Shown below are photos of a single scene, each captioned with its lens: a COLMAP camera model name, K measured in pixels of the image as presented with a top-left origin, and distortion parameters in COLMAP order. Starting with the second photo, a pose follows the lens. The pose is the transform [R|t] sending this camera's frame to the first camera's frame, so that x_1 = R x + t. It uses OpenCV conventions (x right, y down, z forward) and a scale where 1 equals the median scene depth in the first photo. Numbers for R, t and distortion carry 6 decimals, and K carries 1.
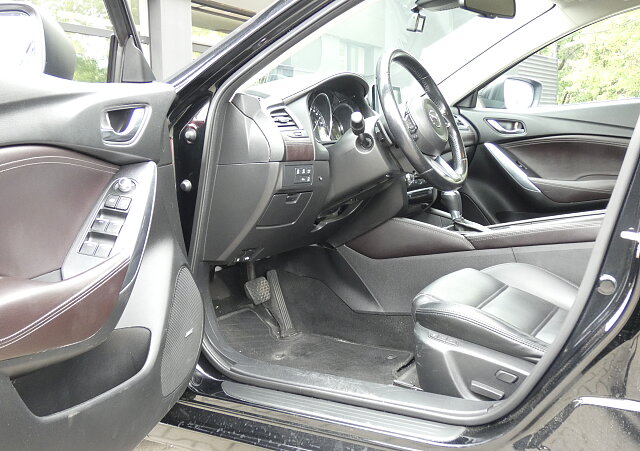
lens RADIAL K [[694.0, 0, 320.0], [0, 694.0, 225.5], [0, 0, 1]] dist [-0.005897, 0.011714]
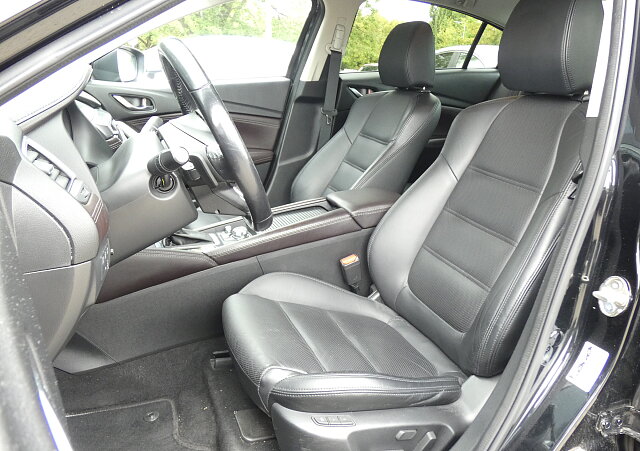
lens RADIAL K [[504.7, 0, 320.0], [0, 504.7, 225.5], [0, 0, 1]] dist [-0.055975, 0.000063]
pose [[0.610304, -0.205761, 0.764978, -0.141122], [0.067104, 0.975635, 0.208886, -0.110287], [-0.789320, -0.076150, 0.609241, 0.390378]]
